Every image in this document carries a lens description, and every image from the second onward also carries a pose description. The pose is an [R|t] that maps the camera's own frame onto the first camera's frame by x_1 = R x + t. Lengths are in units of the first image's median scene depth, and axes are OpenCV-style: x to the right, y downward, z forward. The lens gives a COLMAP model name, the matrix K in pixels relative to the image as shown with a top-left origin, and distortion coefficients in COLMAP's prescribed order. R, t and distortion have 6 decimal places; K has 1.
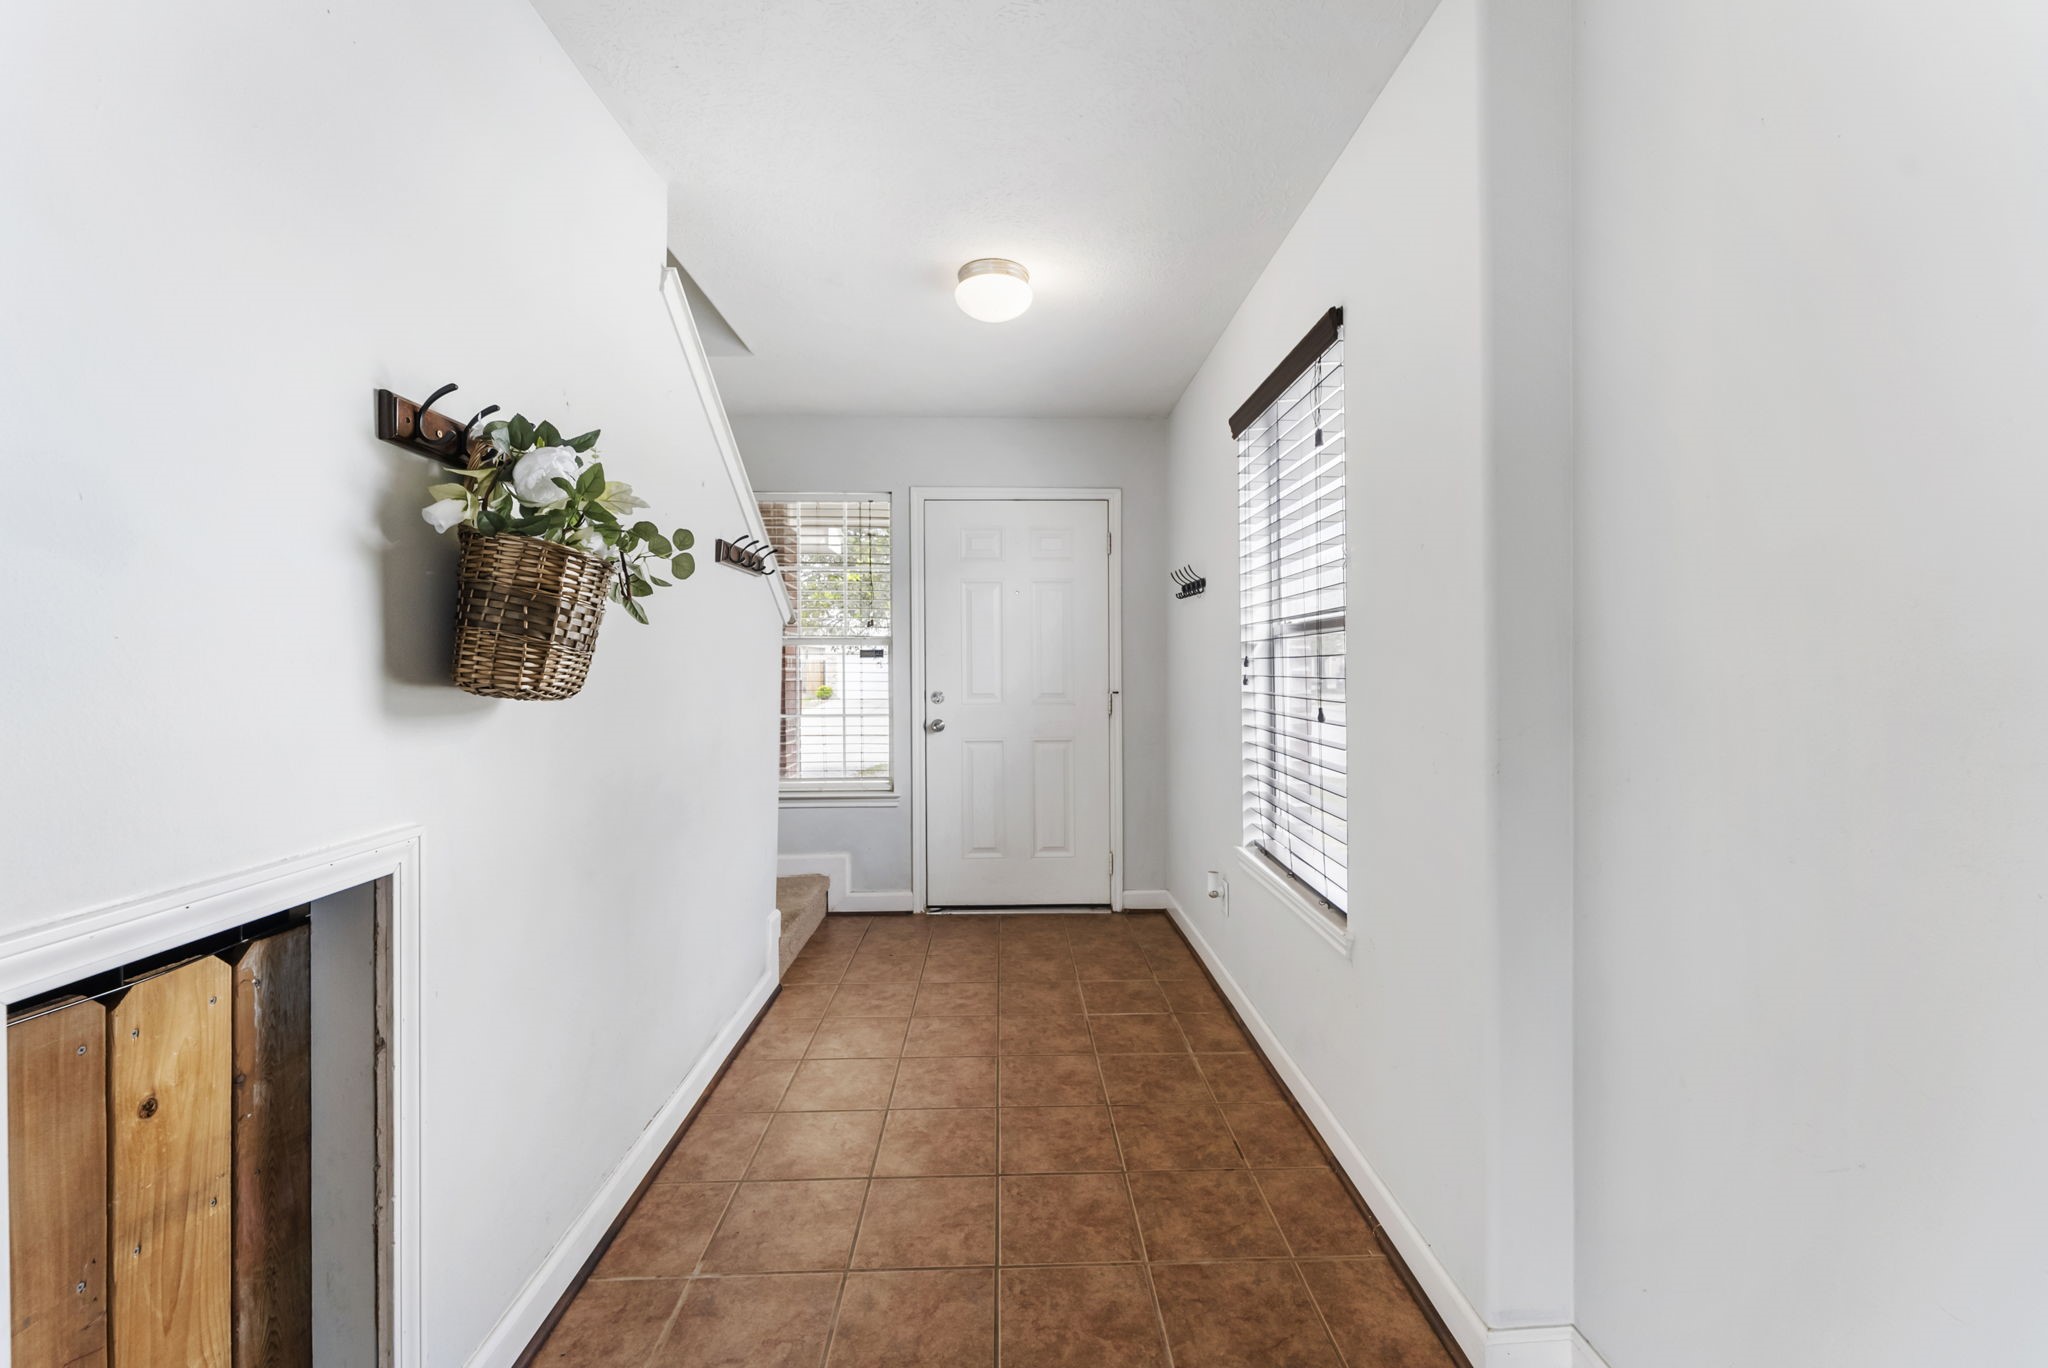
lens RADIAL K [[831.5, 0, 1030.7], [0, 831.5, 669.6], [0, 0, 1]] dist [0.001677, 0.000368]
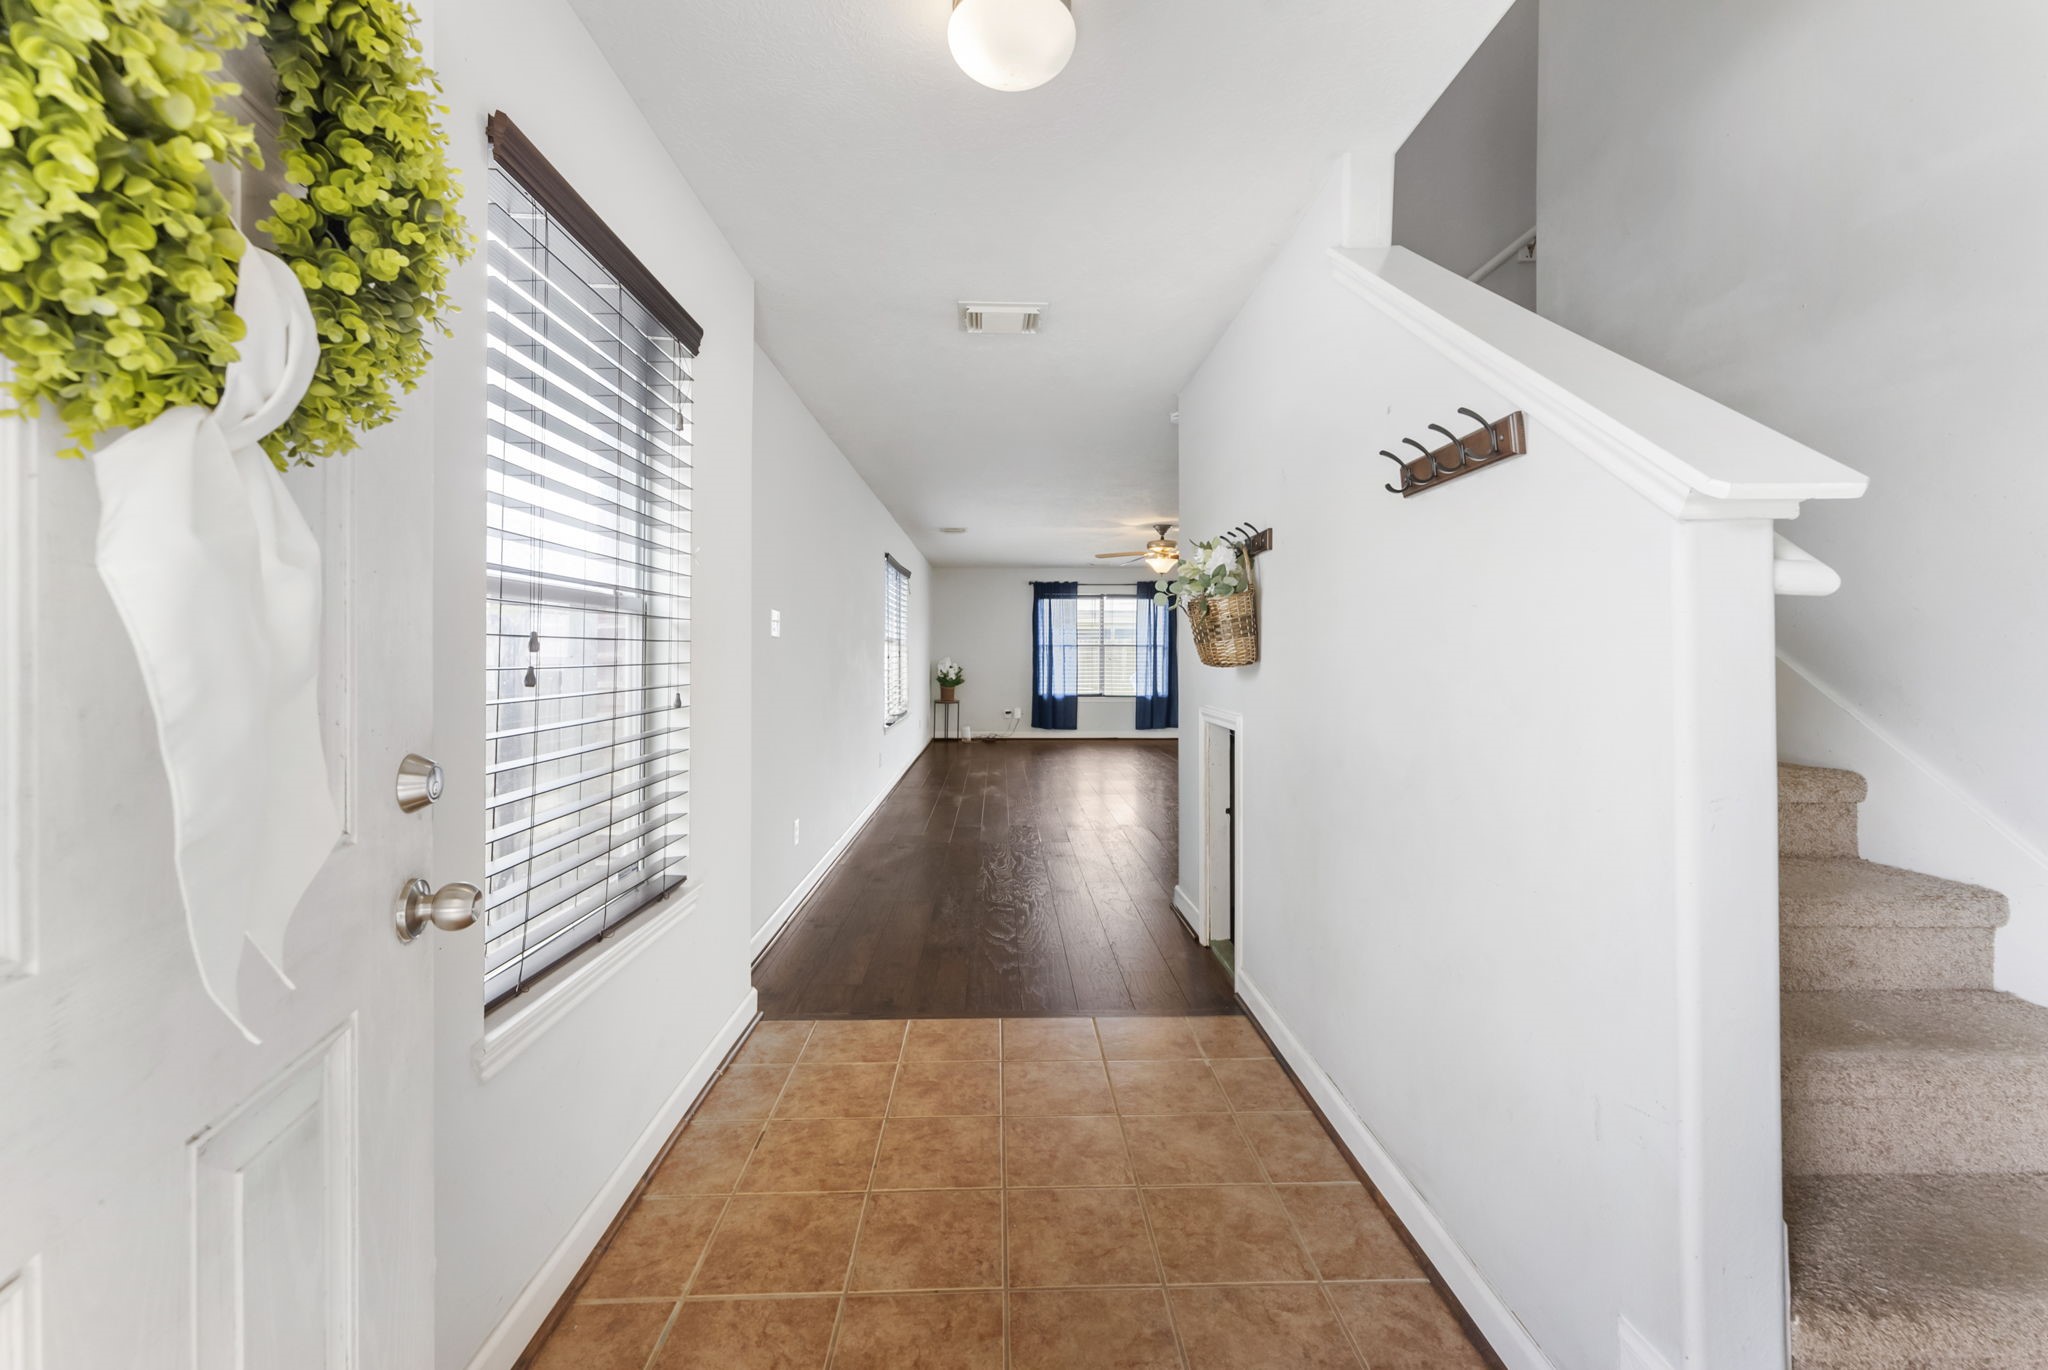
lens RADIAL K [[831.5, 0, 1022.7], [0, 831.5, 671.1], [0, 0, 1]] dist [0.001677, 0.000368]
pose [[-0.999988, 0.001911, 0.004595, -0.067670], [0.002026, 0.999681, 0.025194, -0.004103], [-0.004546, 0.025203, -0.999672, 1.964637]]
